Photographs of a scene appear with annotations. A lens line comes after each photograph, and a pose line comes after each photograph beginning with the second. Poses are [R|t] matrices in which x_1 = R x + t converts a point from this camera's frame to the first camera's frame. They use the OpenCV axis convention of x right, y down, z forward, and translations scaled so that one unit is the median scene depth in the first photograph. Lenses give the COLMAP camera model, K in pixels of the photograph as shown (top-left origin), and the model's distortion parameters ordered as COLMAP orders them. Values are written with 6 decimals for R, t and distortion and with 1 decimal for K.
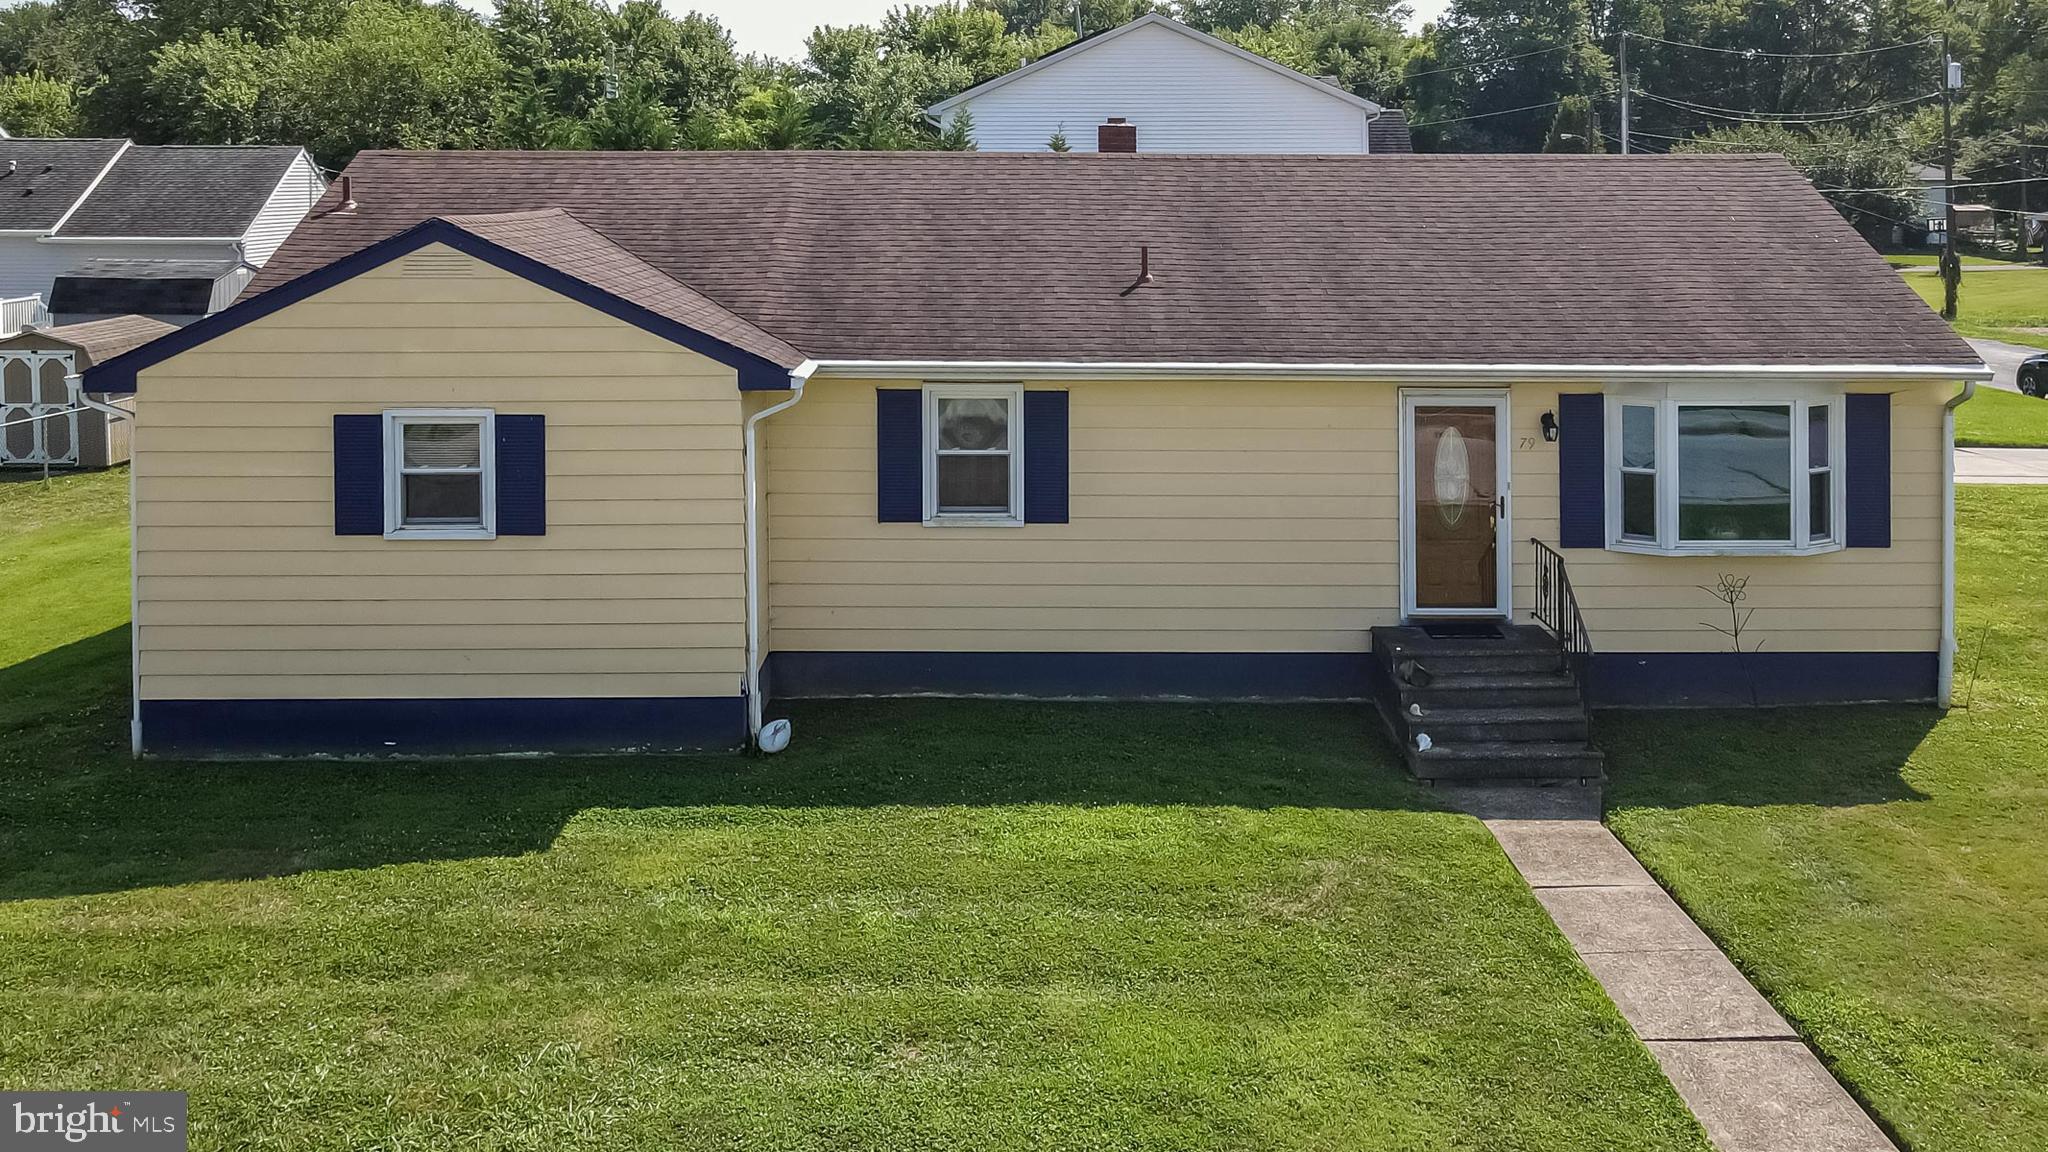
lens RADIAL K [[1495.8, 0, 888.9], [0, 1495.8, 576.3], [0, 0, 1]] dist [-0.000701, 0.004453]
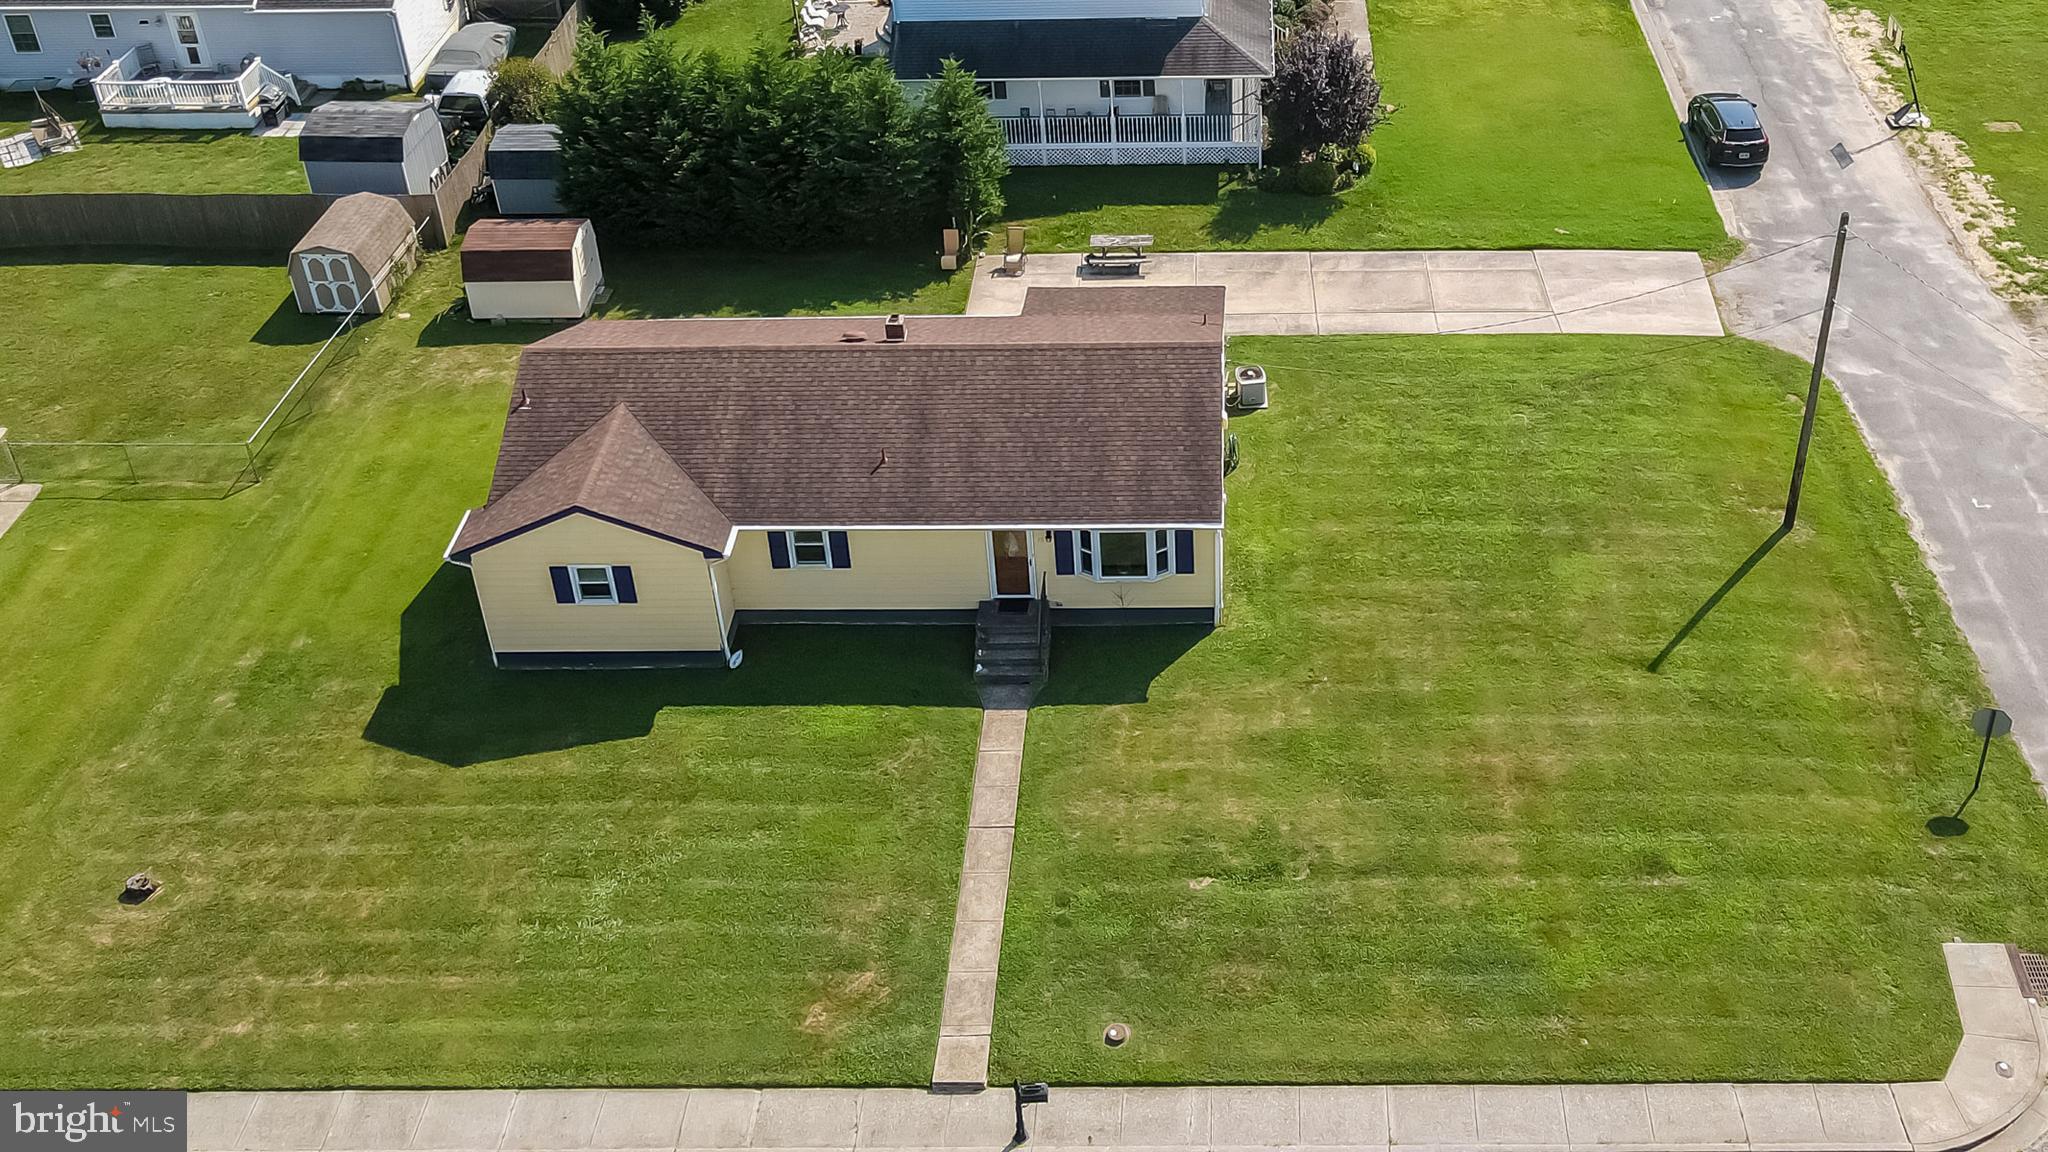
lens RADIAL K [[1469.4, 0, 1024.0], [0, 1469.4, 576.0], [0, 0, 1]] dist [-0.008078, 0.036625]
pose [[0.999675, 0.003472, -0.025256, 0.499050], [0.010385, 0.849307, 0.527797, -1.387670], [0.023283, -0.527887, 0.848995, -1.110882]]
